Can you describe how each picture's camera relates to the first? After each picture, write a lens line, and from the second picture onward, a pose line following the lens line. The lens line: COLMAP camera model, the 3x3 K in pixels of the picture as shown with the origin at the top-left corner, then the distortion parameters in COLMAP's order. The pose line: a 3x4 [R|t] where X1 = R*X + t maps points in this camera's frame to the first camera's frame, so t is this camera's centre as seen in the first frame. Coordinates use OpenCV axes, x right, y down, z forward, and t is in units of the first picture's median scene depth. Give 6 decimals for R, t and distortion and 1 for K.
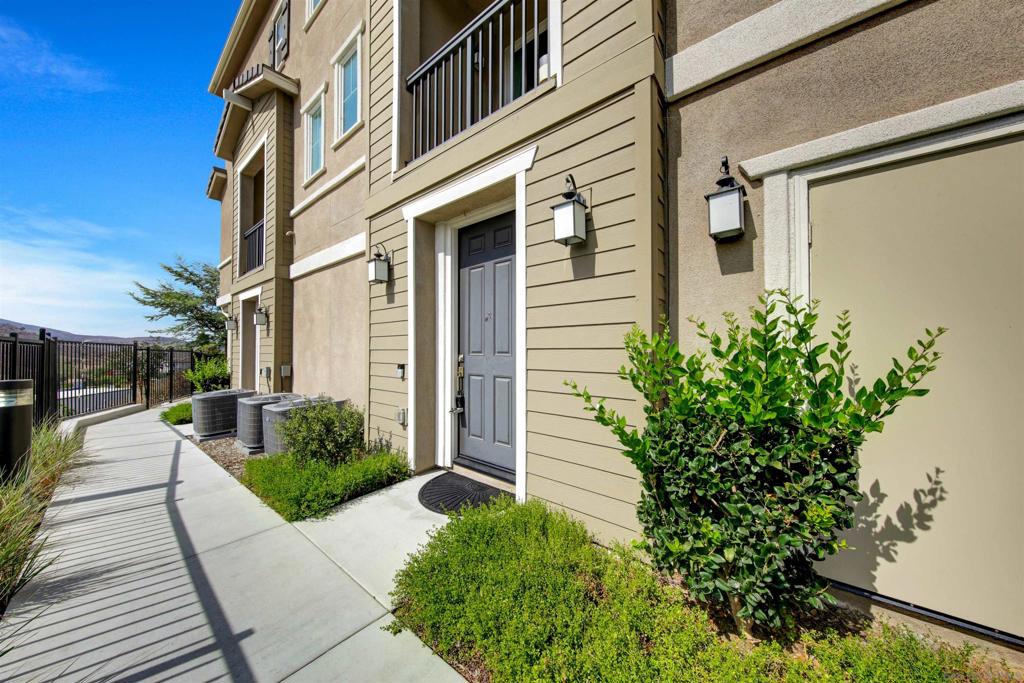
lens RADIAL K [[337.2, 0, 510.9], [0, 337.2, 347.1], [0, 0, 1]] dist [0.001287, 0.000077]
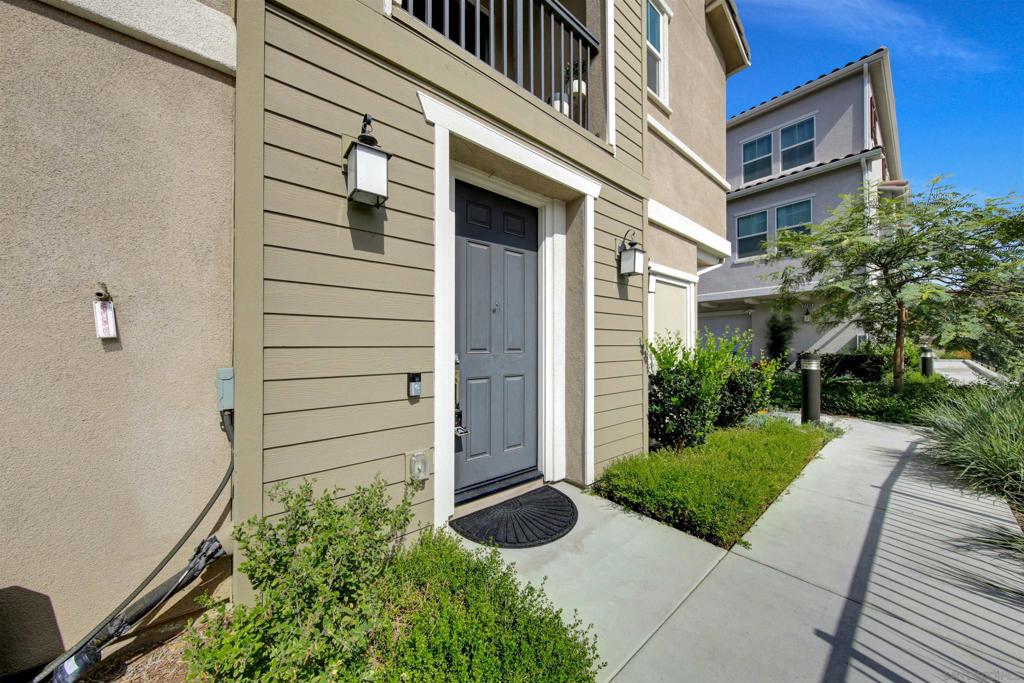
lens RADIAL K [[337.2, 0, 510.8], [0, 337.2, 341.8], [0, 0, 1]] dist [0.001287, 0.000077]
pose [[0.186850, 0.008255, 0.982354, -0.984575], [-0.014142, 0.999884, -0.005712, 0.001019], [-0.982287, -0.012825, 0.186945, 0.876452]]
